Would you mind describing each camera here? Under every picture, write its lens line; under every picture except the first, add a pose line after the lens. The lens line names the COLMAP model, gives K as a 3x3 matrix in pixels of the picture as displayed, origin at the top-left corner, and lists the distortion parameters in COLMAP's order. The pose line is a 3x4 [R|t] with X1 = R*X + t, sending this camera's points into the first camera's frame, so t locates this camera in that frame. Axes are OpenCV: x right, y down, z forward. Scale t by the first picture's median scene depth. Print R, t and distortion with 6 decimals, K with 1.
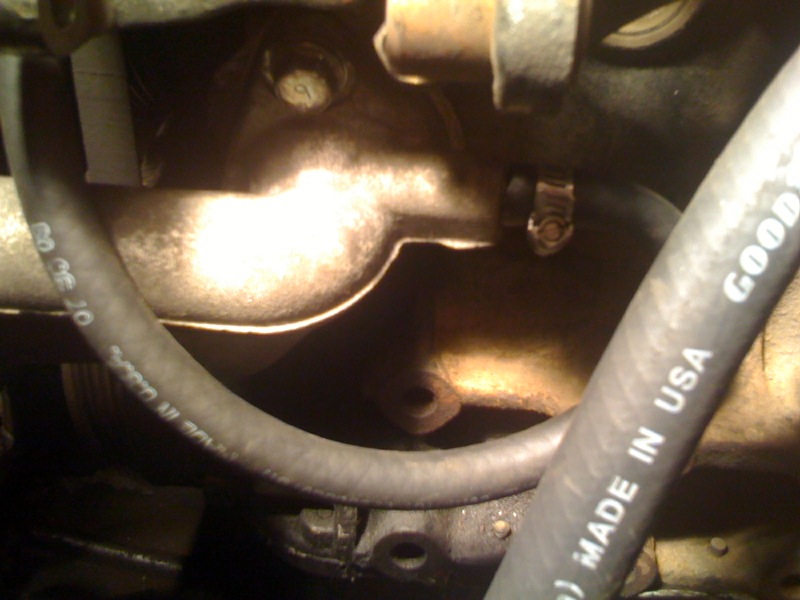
lens RADIAL K [[838.9, 0, 400.0], [0, 838.9, 300.0], [0, 0, 1]] dist [-0.026051, -0.016899]
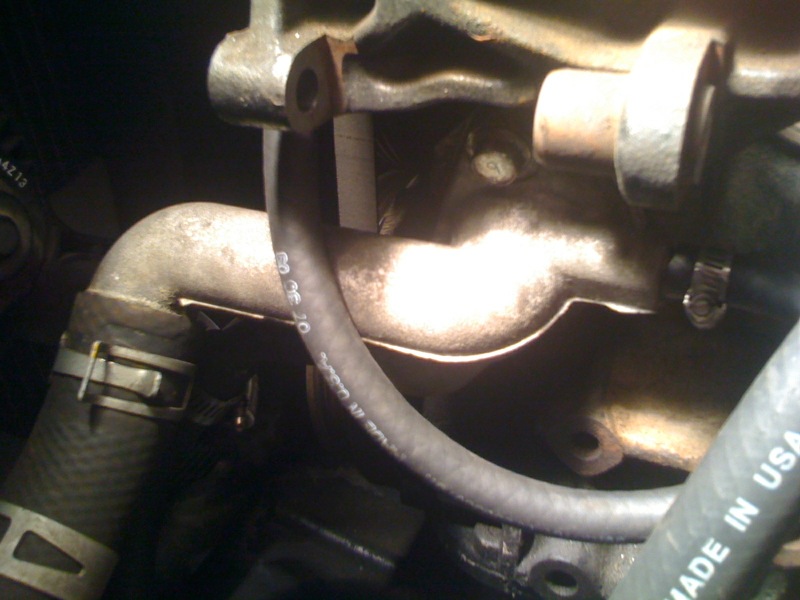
lens RADIAL K [[853.8, 0, 400.8], [0, 853.8, 270.2], [0, 0, 1]] dist [0.001556, -0.257318]
pose [[0.922064, 0.112961, -0.370186, 0.228328], [-0.139865, 0.989075, -0.046564, -0.024383], [0.360881, 0.094711, 0.927790, -0.180661]]
